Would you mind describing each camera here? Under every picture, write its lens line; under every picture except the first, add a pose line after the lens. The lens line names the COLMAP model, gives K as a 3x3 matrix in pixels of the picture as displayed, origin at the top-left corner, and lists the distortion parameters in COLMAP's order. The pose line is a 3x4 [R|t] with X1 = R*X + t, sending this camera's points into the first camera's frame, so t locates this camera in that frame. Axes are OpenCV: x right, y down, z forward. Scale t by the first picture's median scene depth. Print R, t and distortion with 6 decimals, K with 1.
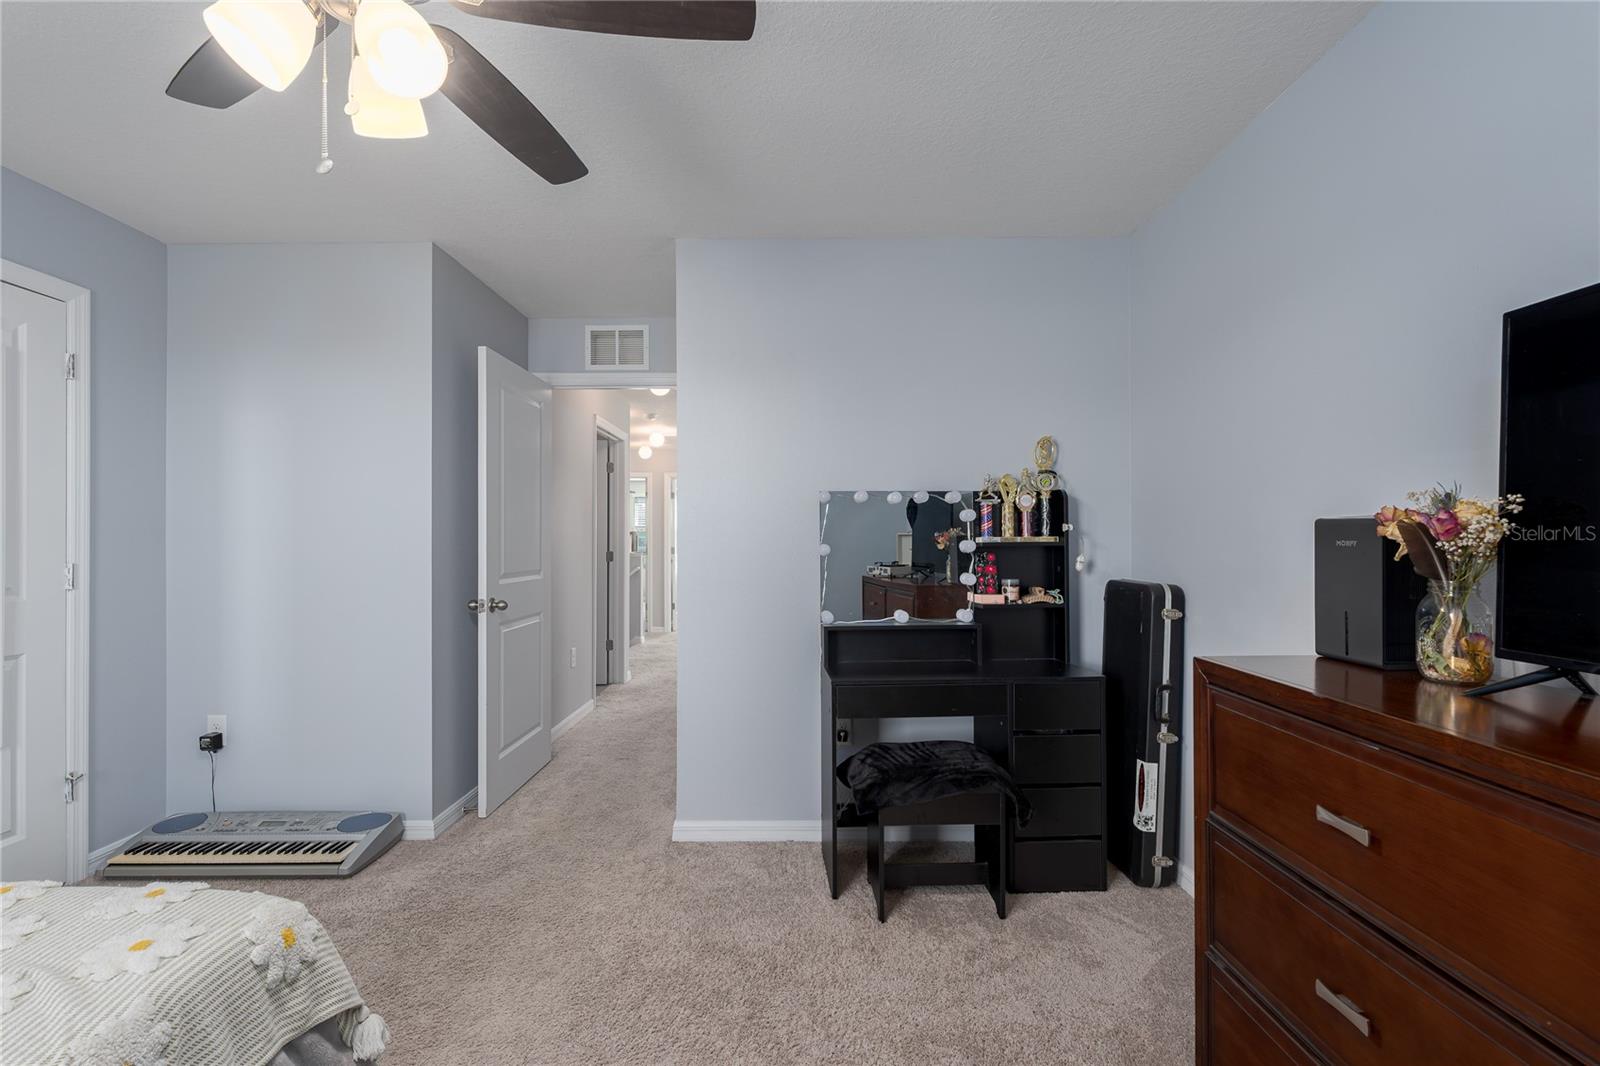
lens RADIAL K [[735.3, 0, 802.3], [0, 735.3, 538.3], [0, 0, 1]] dist [0.017072, -0.001069]
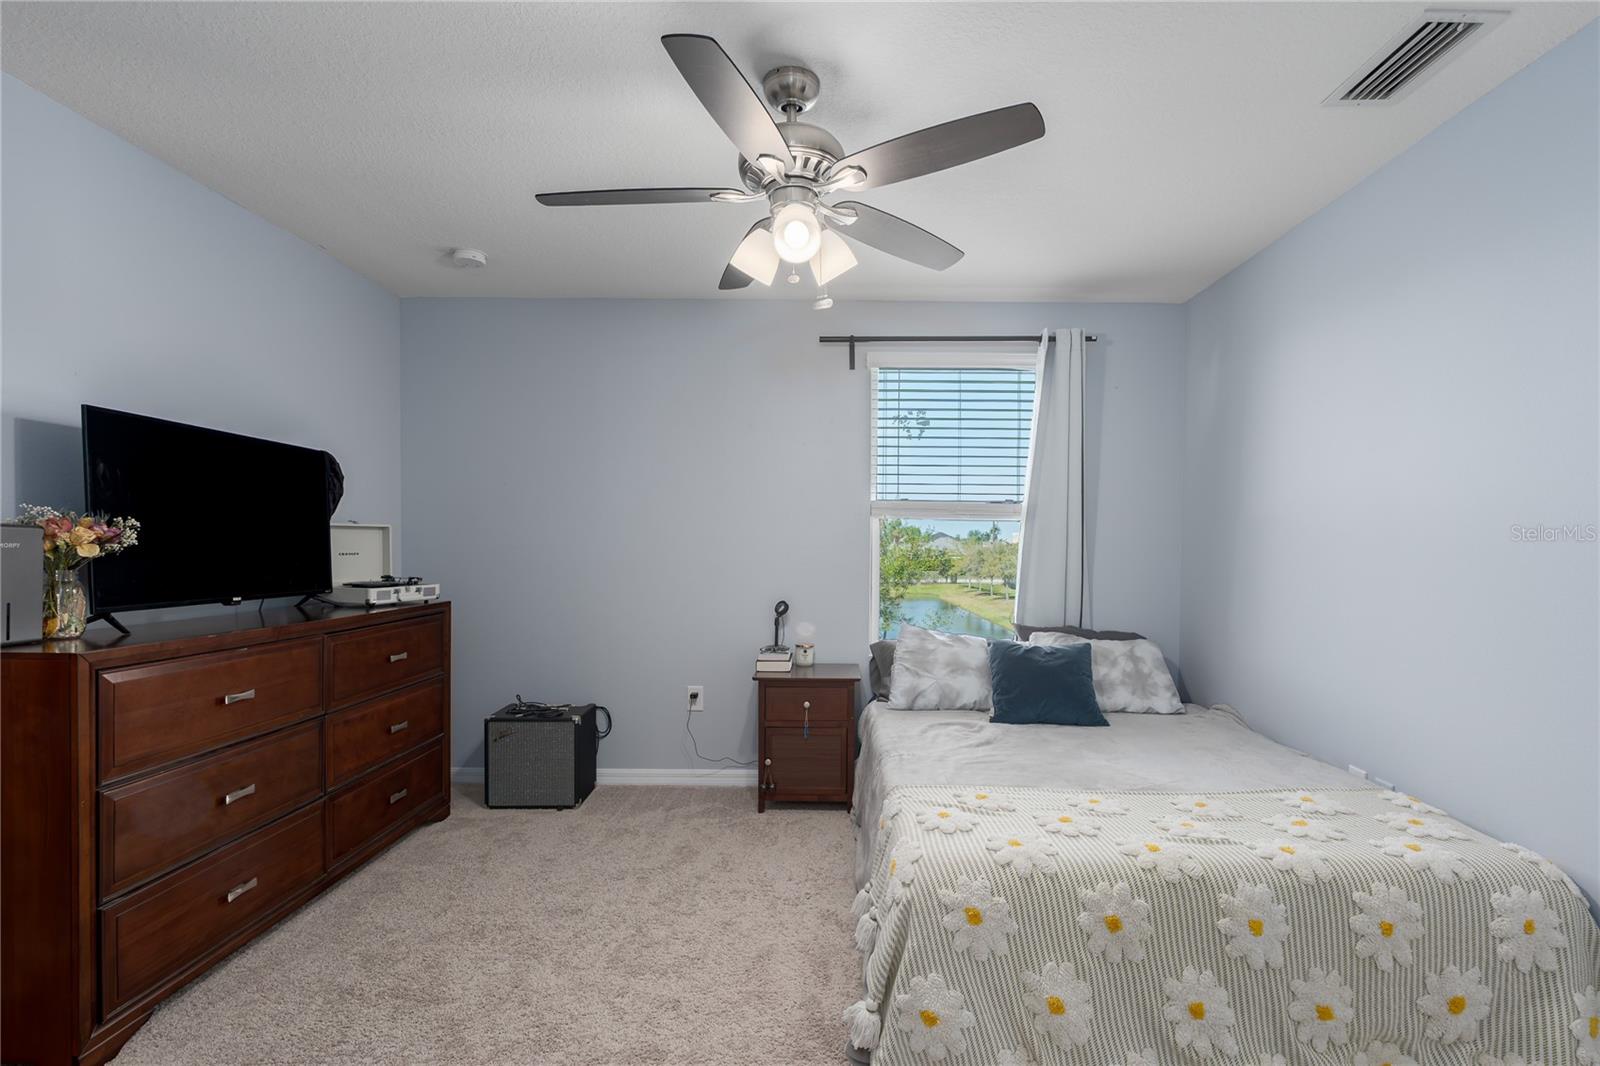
lens RADIAL K [[723.7, 0, 797.1], [0, 723.7, 537.9], [0, 0, 1]] dist [0.003826, 0.001018]
pose [[-0.998393, -0.001064, 0.056658, -0.818068], [-0.001606, 0.999953, -0.009529, 0.001969], [-0.056645, -0.009604, -0.998348, 2.907242]]
